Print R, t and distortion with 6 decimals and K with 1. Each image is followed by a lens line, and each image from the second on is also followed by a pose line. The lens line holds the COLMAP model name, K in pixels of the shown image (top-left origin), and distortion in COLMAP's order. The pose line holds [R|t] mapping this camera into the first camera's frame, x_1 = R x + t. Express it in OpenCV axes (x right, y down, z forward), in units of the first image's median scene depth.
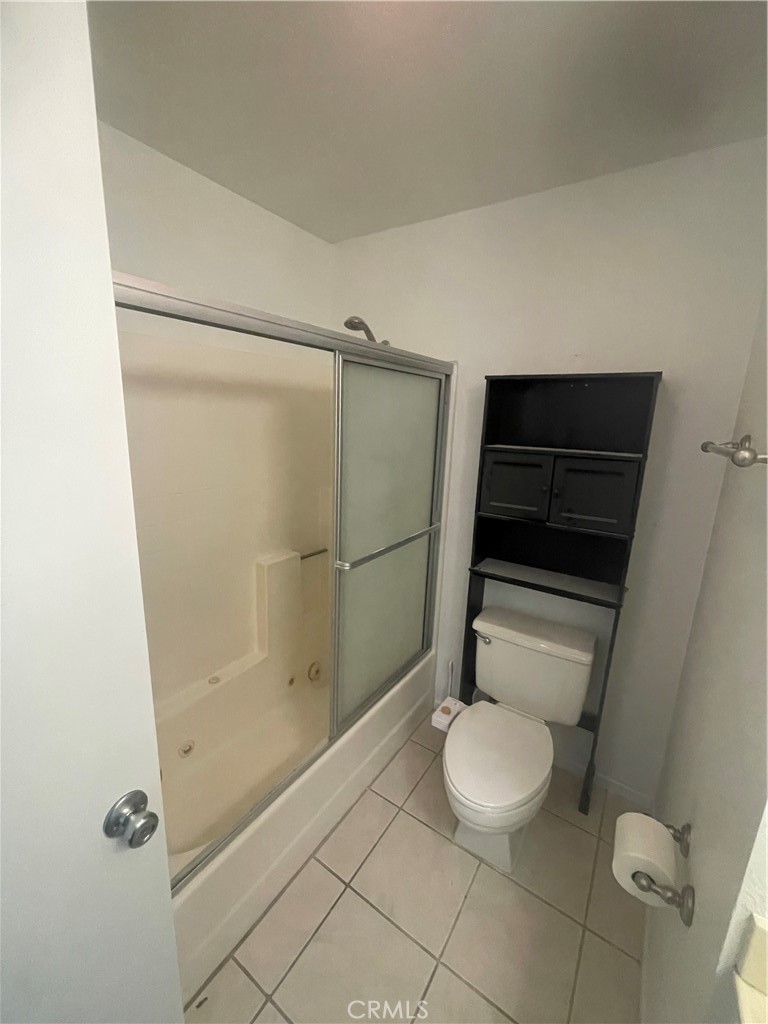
lens RADIAL K [[414.4, 0, 385.0], [0, 414.4, 507.7], [0, 0, 1]] dist [-0.004091, 0.002280]
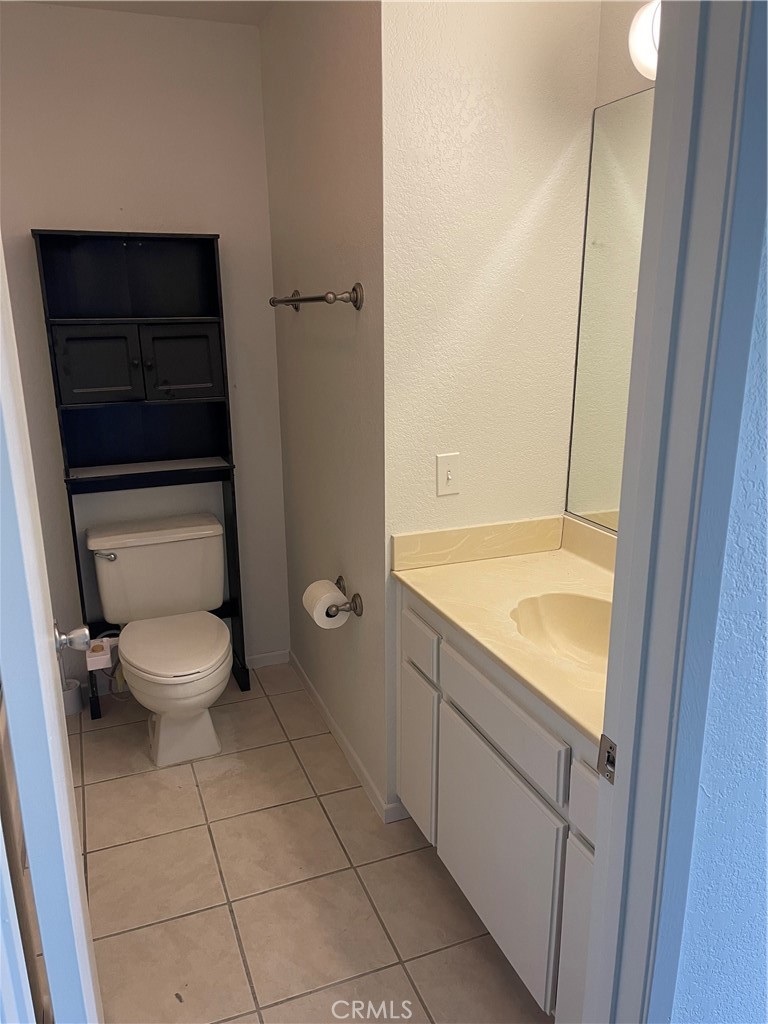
lens RADIAL K [[774.8, 0, 381.1], [0, 774.8, 513.9], [0, 0, 1]] dist [0.057704, -0.037925]
pose [[0.570539, -0.256626, 0.780147, -0.721880], [0.208219, 0.964089, 0.164858, 0.103724], [-0.794437, 0.068383, 0.603484, -0.426787]]
